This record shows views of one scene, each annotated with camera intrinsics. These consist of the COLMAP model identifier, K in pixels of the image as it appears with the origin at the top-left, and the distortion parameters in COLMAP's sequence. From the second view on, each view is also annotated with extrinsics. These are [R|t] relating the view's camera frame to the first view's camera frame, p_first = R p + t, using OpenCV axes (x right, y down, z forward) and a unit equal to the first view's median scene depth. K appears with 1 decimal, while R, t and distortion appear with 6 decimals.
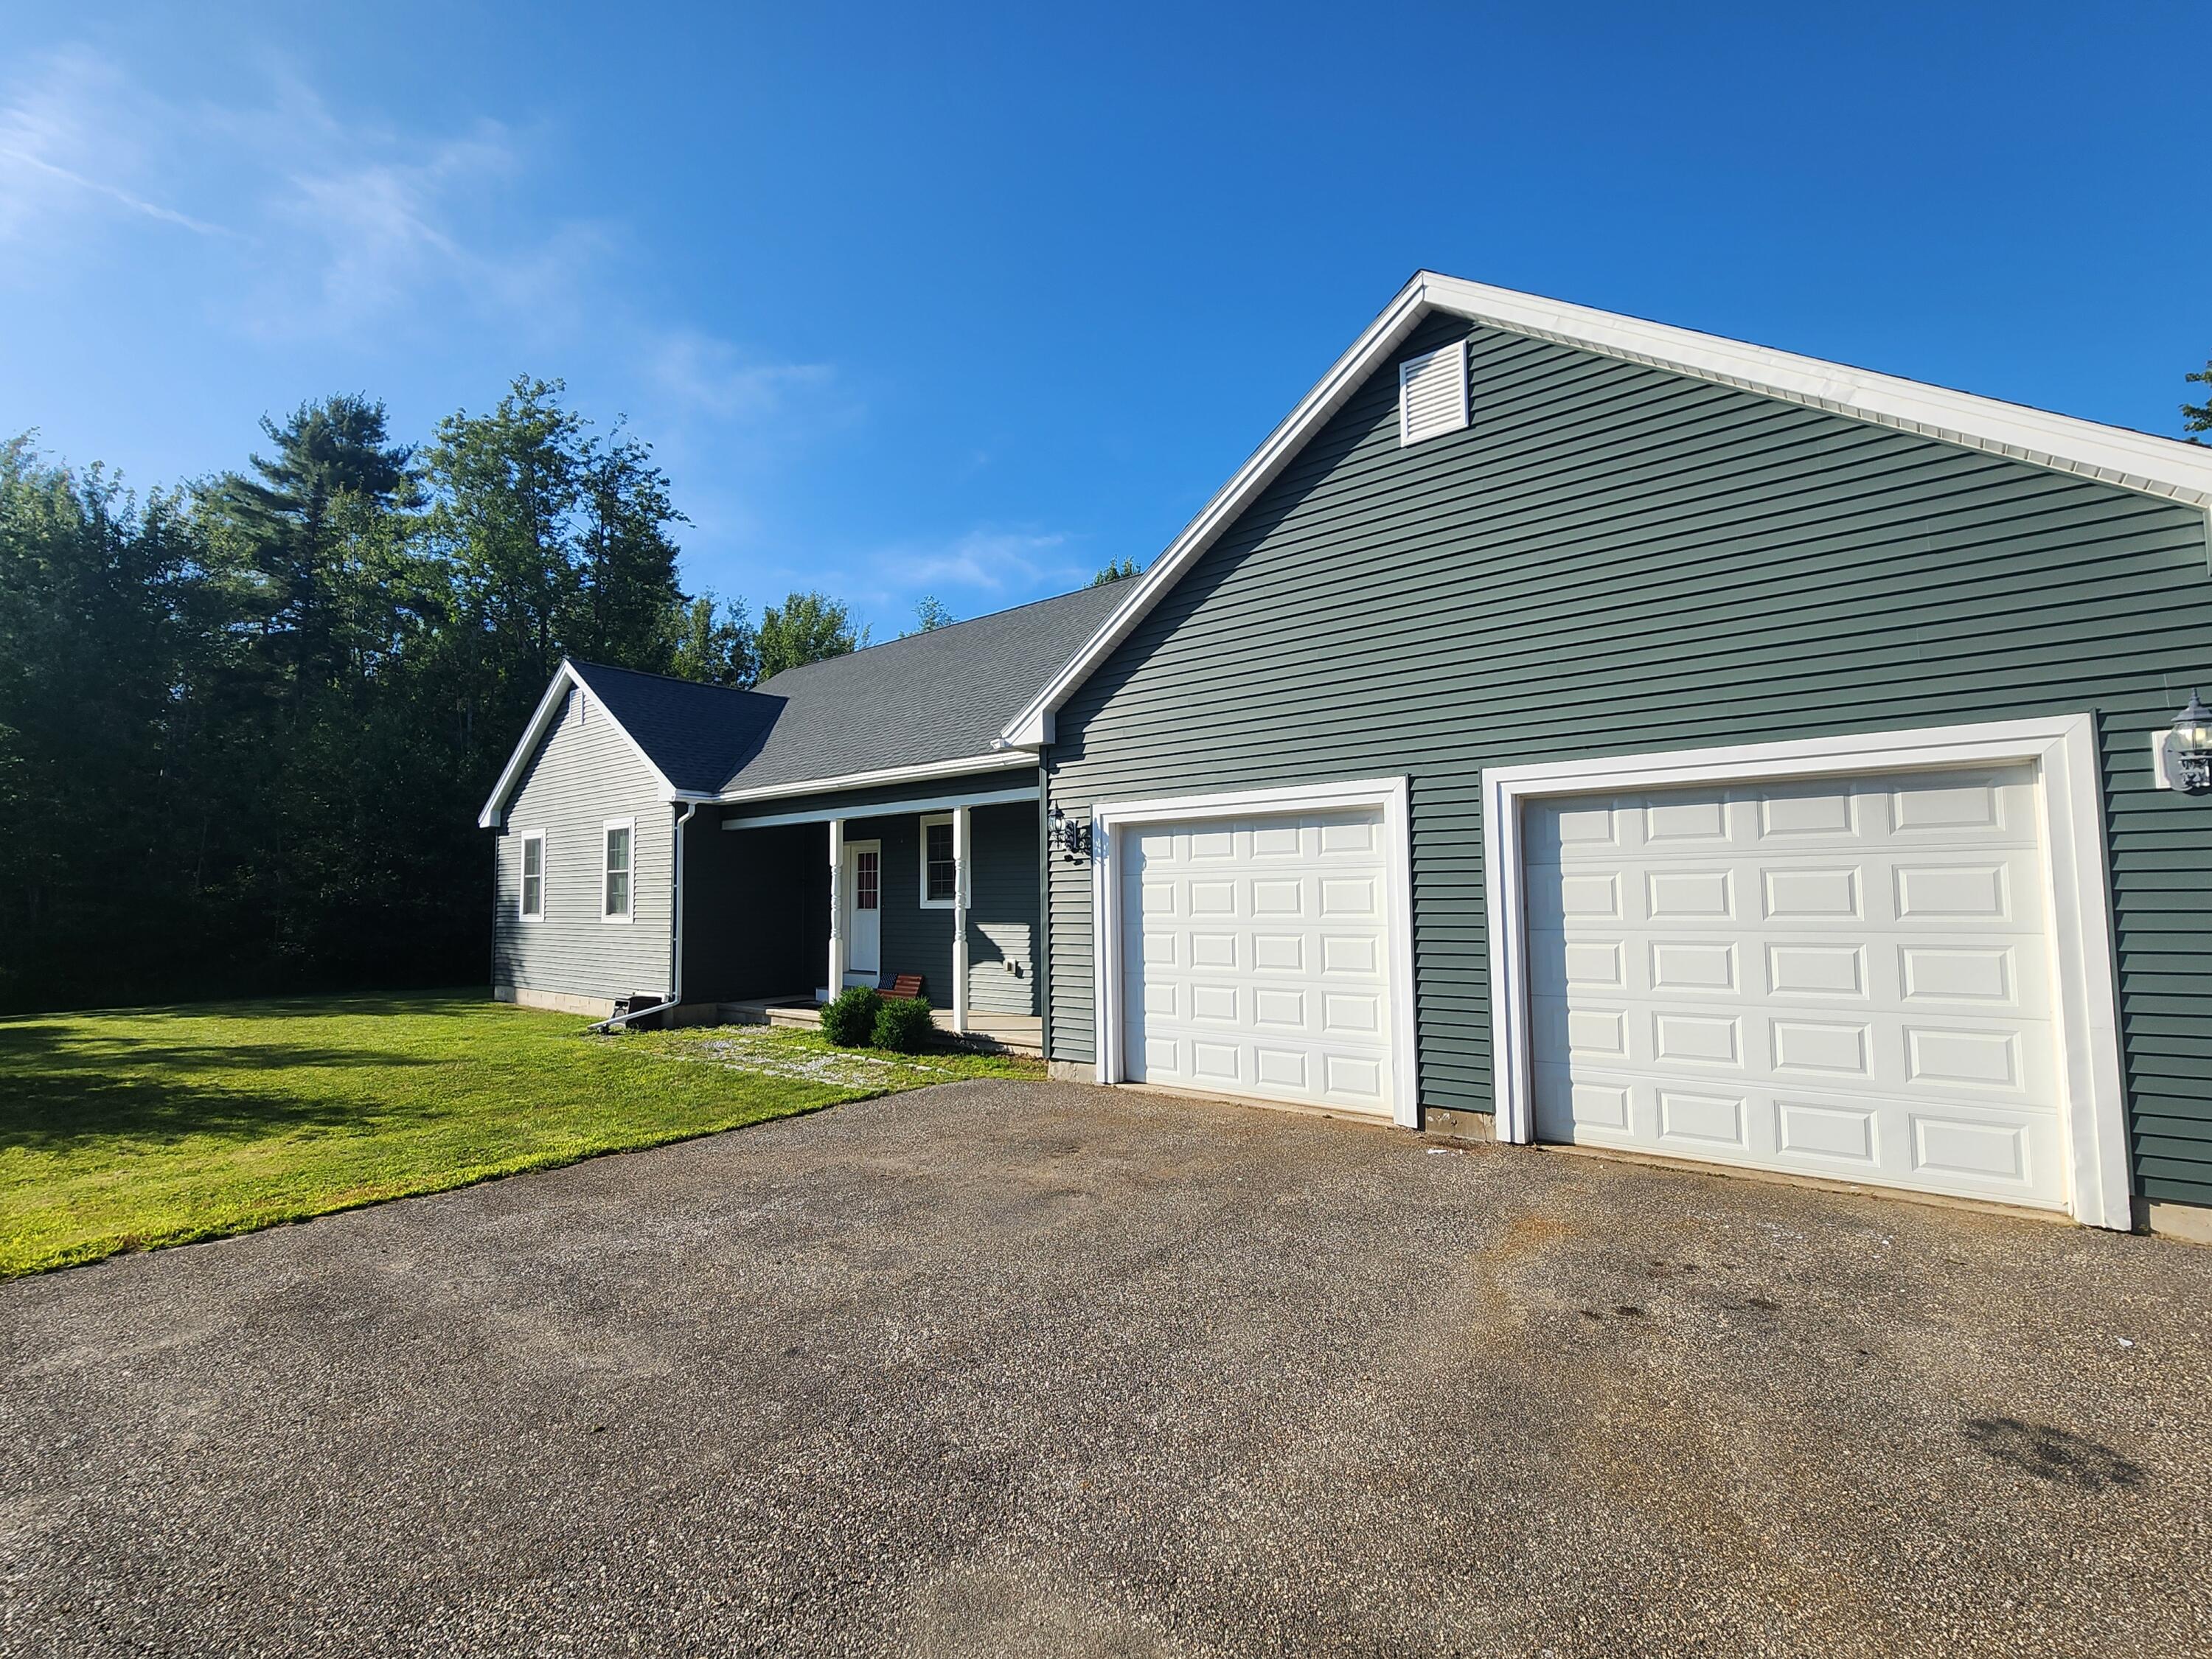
lens RADIAL K [[996.8, 0, 1061.6], [0, 996.8, 827.3], [0, 0, 1]] dist [-0.001175, 0.000237]
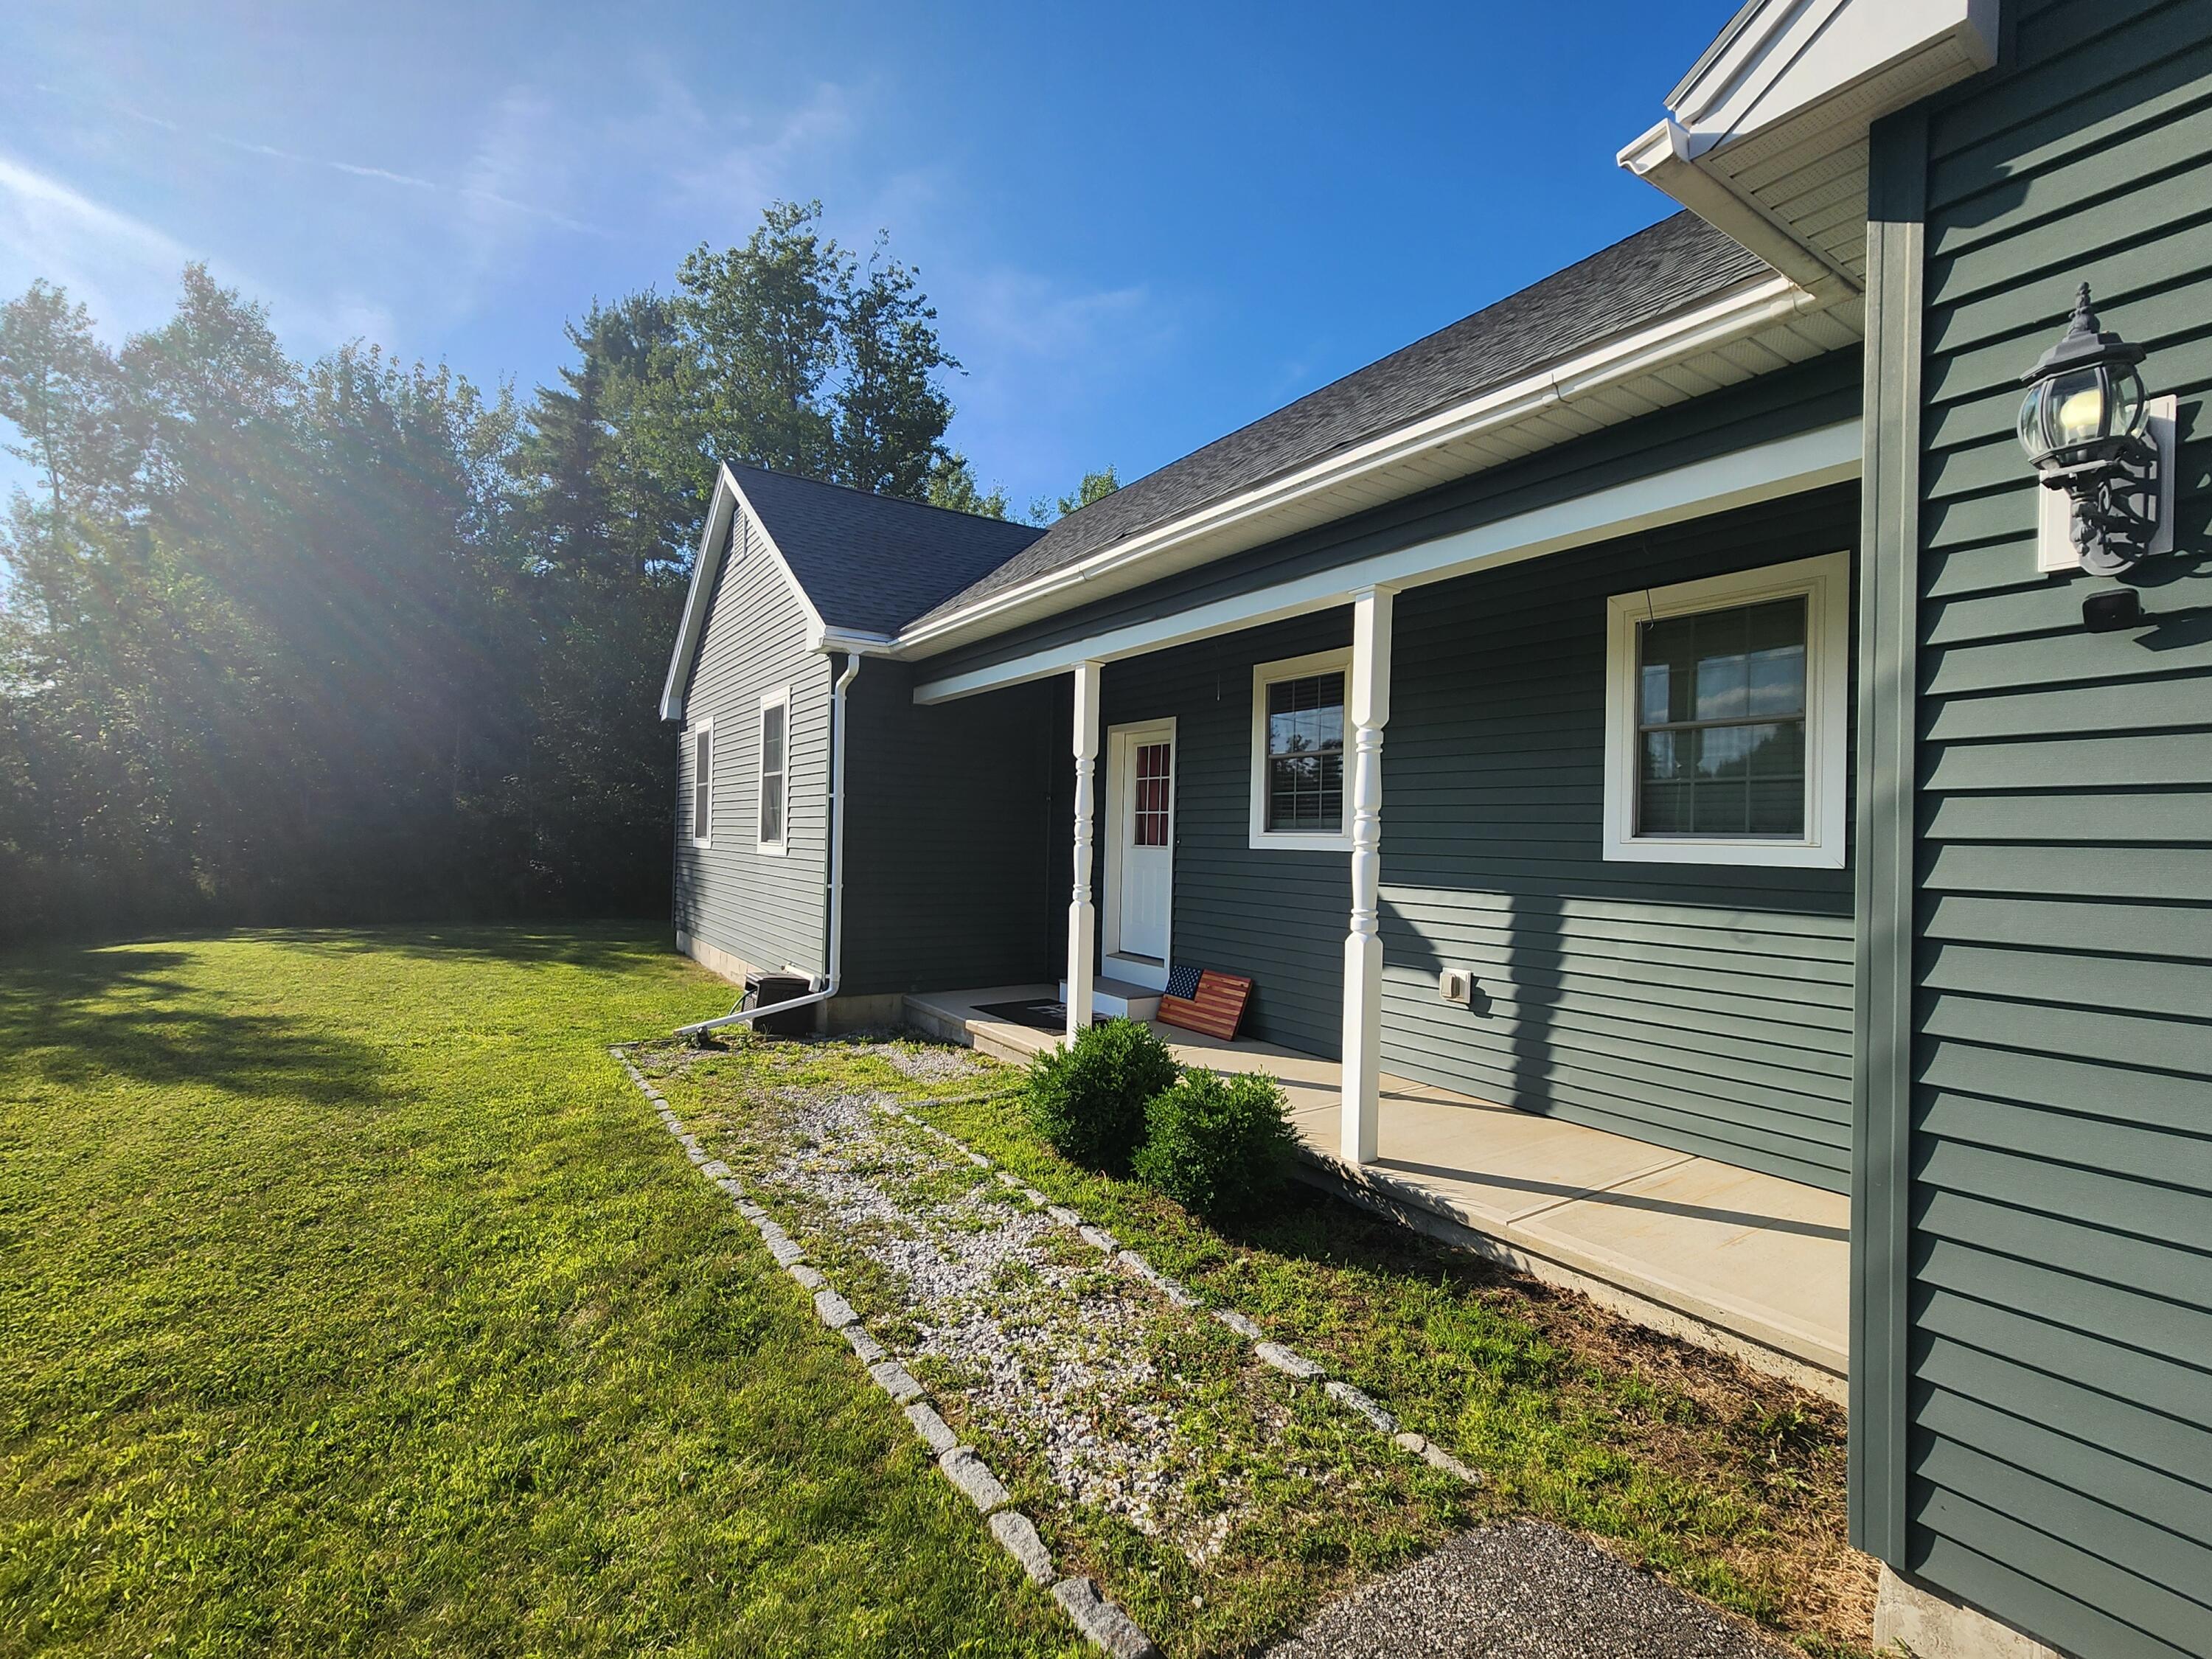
lens RADIAL K [[996.8, 0, 1061.6], [0, 996.8, 827.3], [0, 0, 1]] dist [-0.001175, 0.000237]
pose [[0.952584, 0.029715, -0.302820, -0.123234], [-0.011291, 0.997987, 0.062410, 0.061215], [0.304065, -0.056032, 0.951002, 0.750873]]
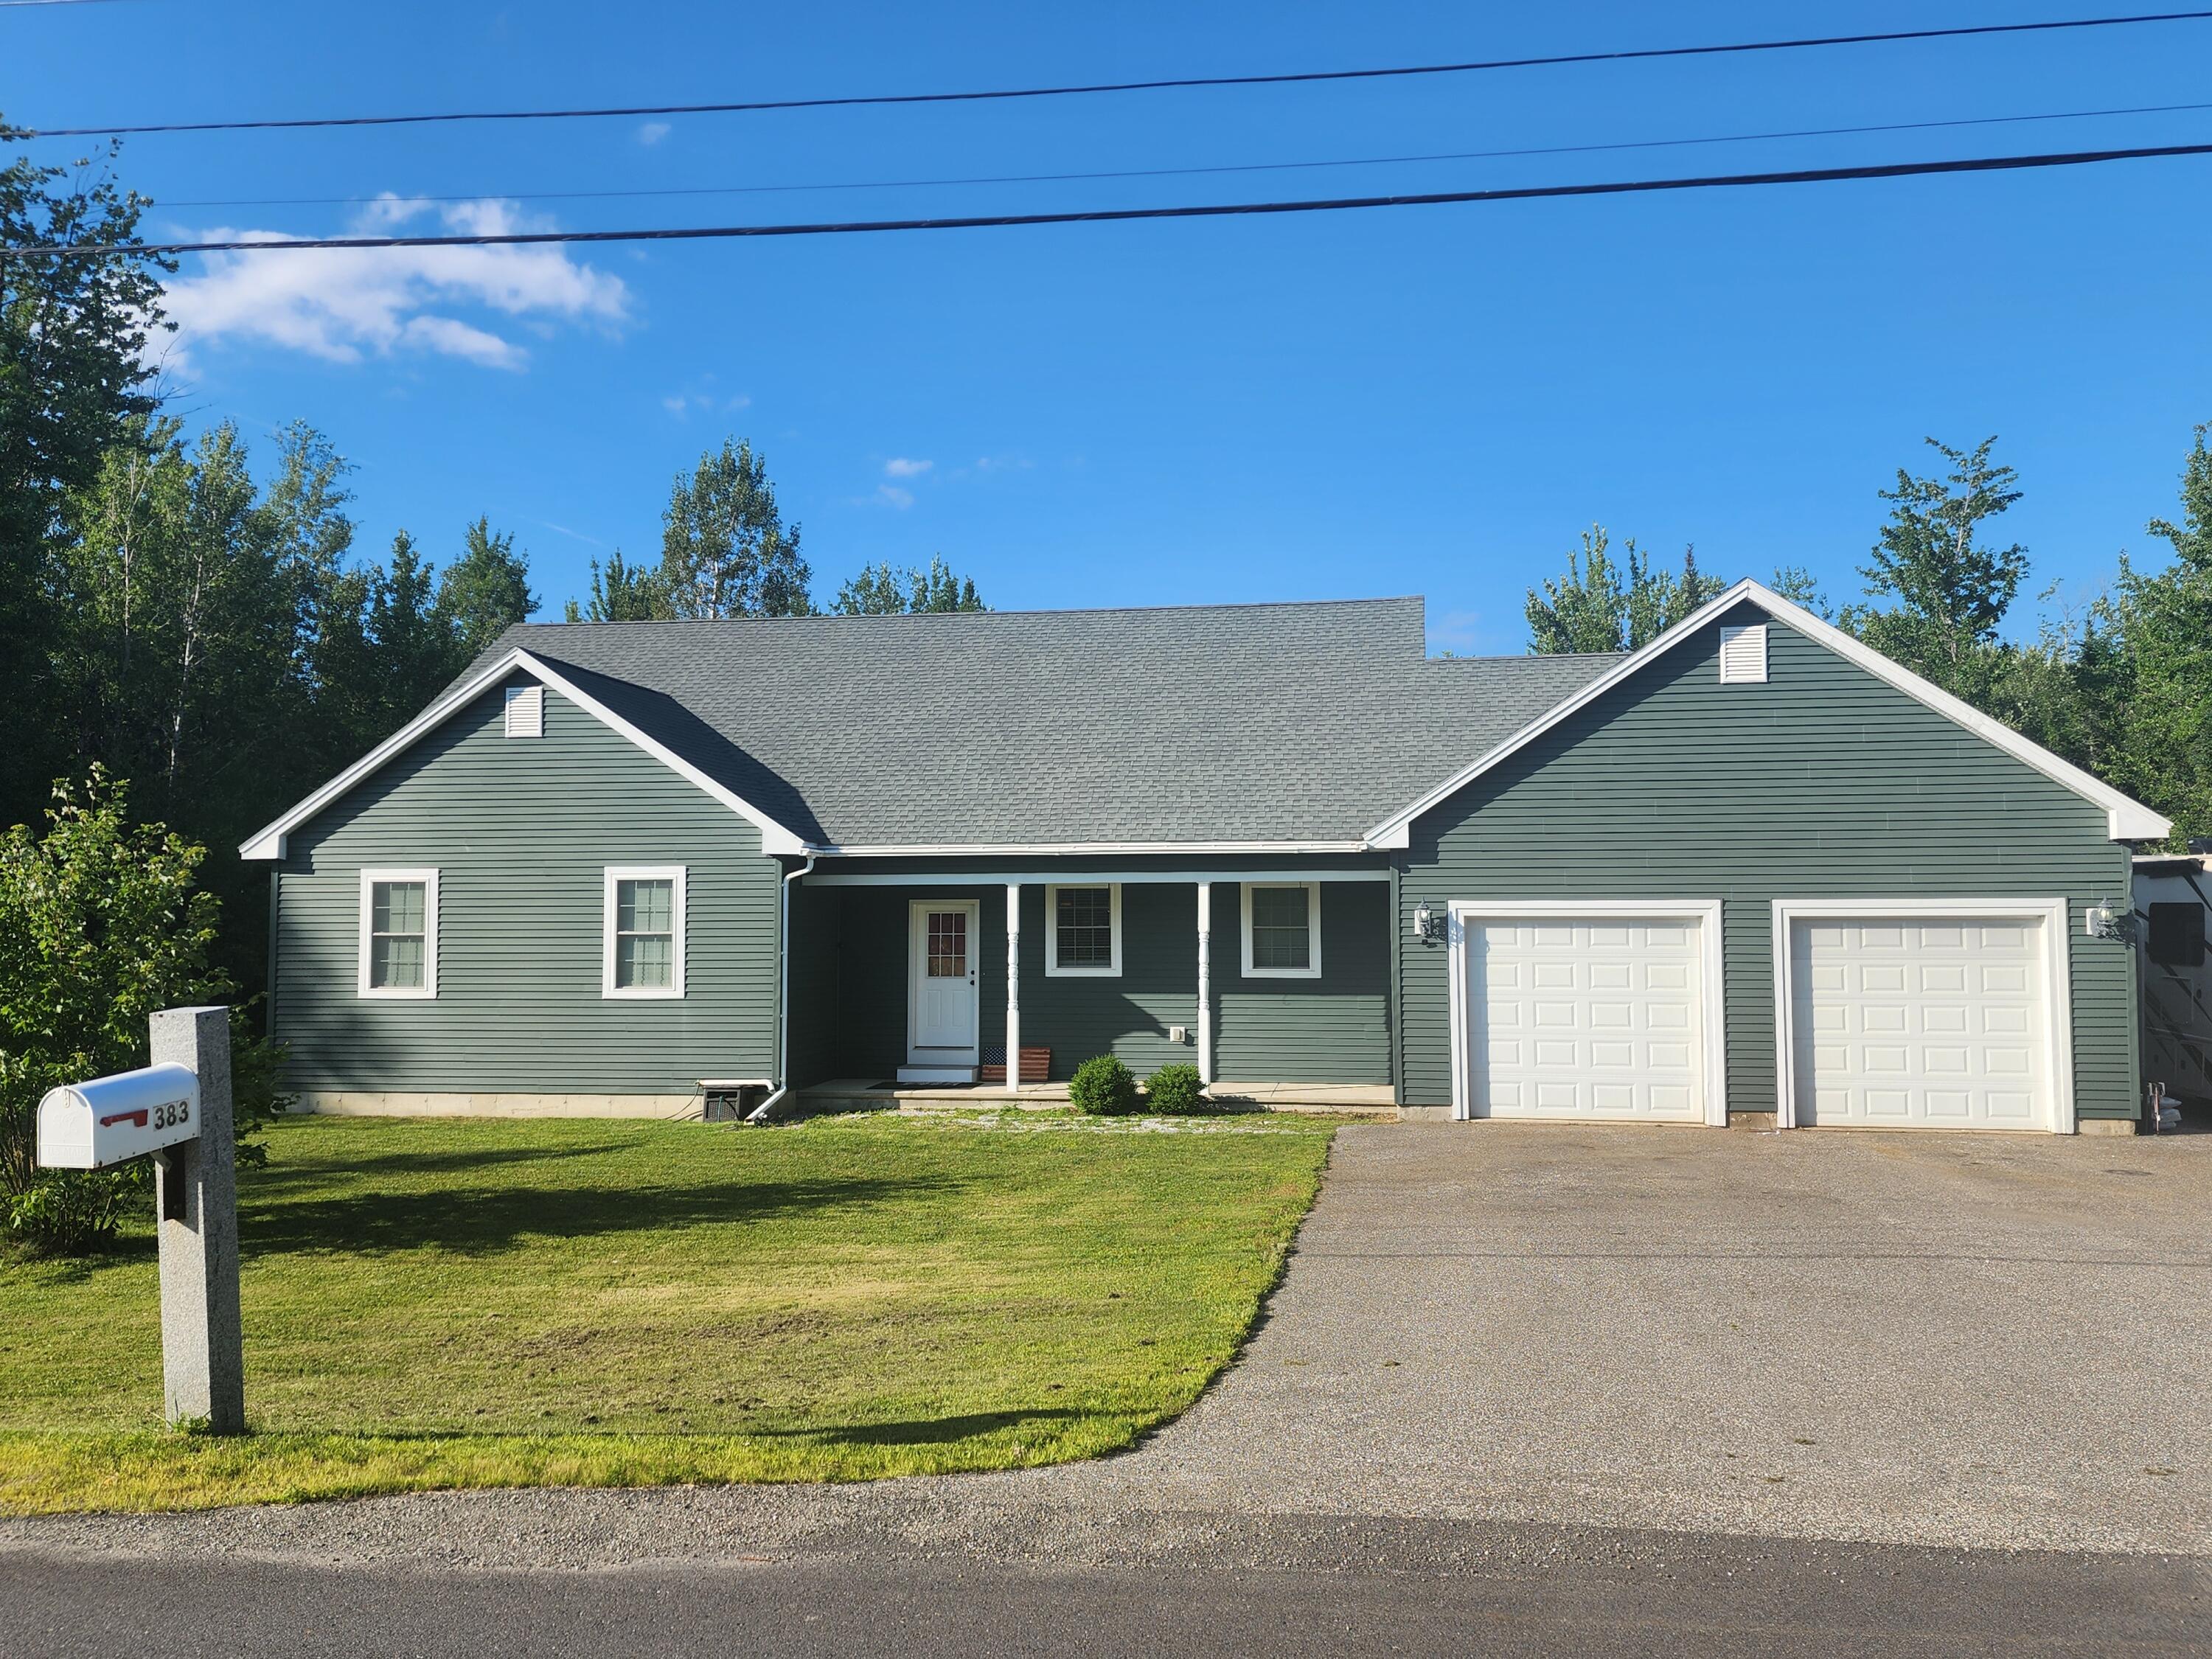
lens RADIAL K [[1694.7, 0, 1081.0], [0, 1694.7, 824.2], [0, 0, 1]] dist [0.091136, -0.089145]
pose [[0.854869, 0.036173, 0.517582, -1.446047], [-0.042328, 0.999104, 0.000086, -0.097143], [-0.517115, -0.021981, 0.855634, -0.581460]]
